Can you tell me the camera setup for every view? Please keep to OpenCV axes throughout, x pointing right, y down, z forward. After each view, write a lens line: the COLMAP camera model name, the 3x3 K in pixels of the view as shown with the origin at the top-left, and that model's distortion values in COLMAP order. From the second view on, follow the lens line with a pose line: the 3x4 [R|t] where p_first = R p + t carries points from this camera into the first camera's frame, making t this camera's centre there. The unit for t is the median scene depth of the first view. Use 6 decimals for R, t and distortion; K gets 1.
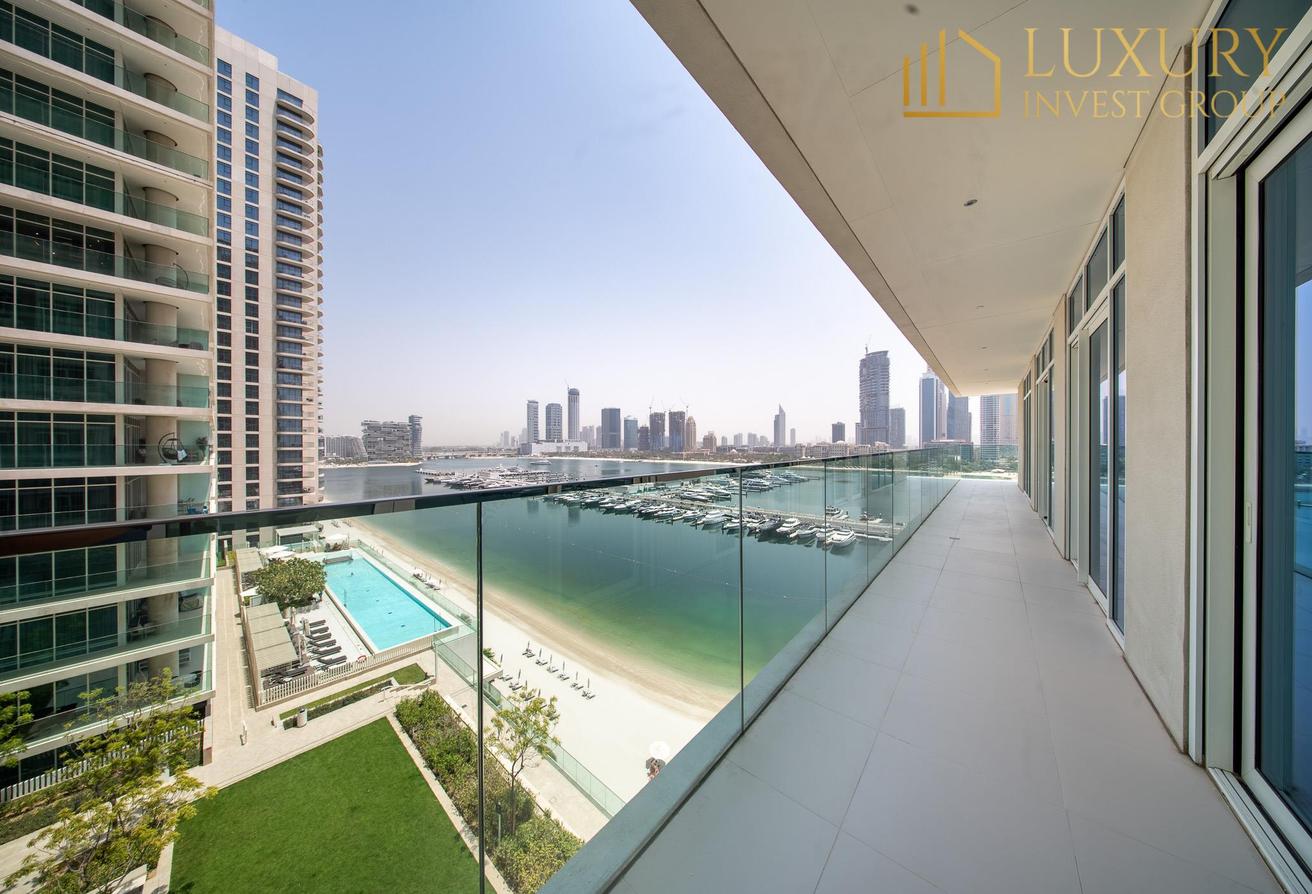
lens RADIAL K [[389.0, 0, 654.5], [0, 389.0, 446.4], [0, 0, 1]] dist [0.002386, -0.001610]
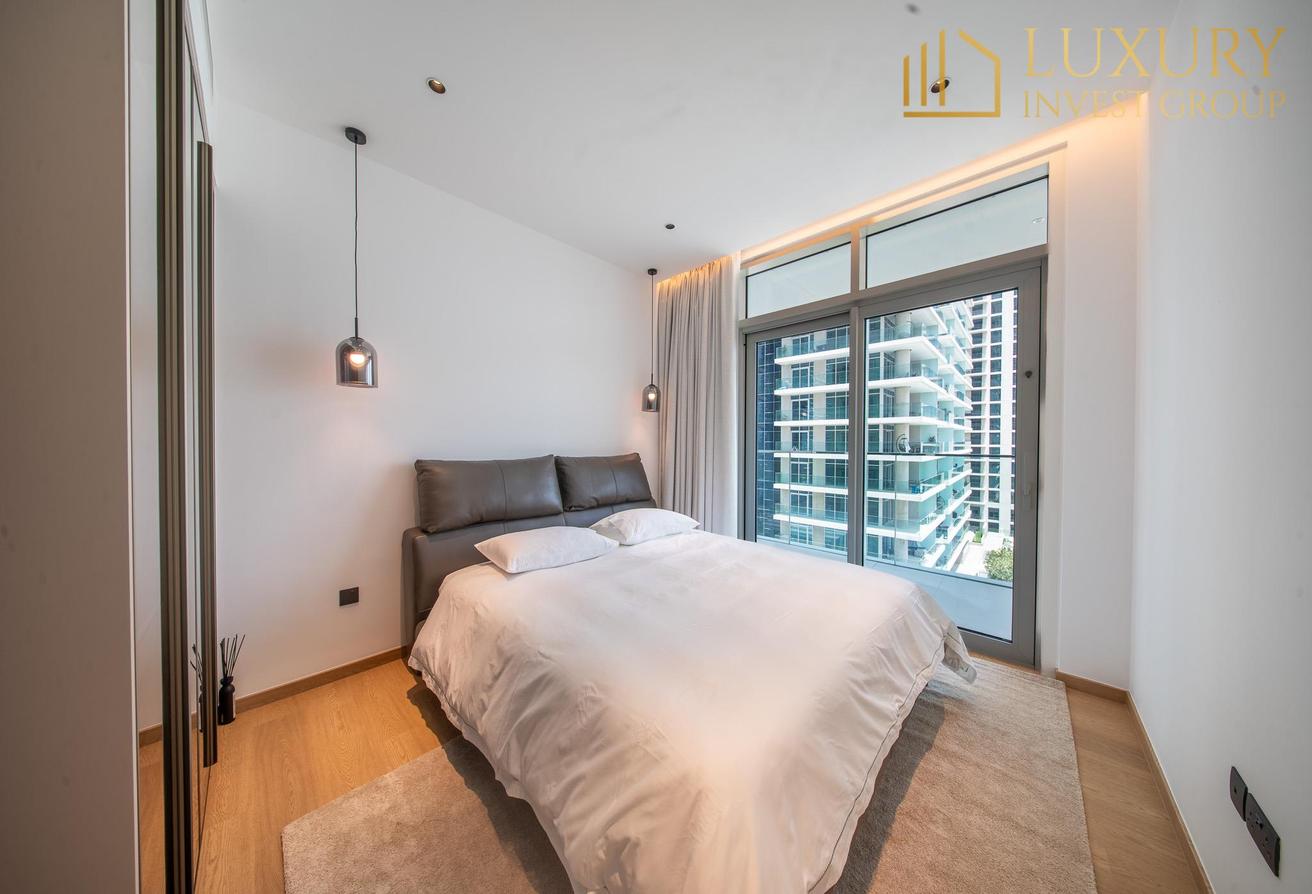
lens RADIAL K [[389.0, 0, 646.7], [0, 389.0, 446.8], [0, 0, 1]] dist [0.002386, -0.001610]
pose [[-0.051610, 0.014628, -0.998560, 0.124266], [-0.007505, 0.999859, 0.015035, -0.000639], [0.998639, 0.008270, -0.051493, 0.027892]]
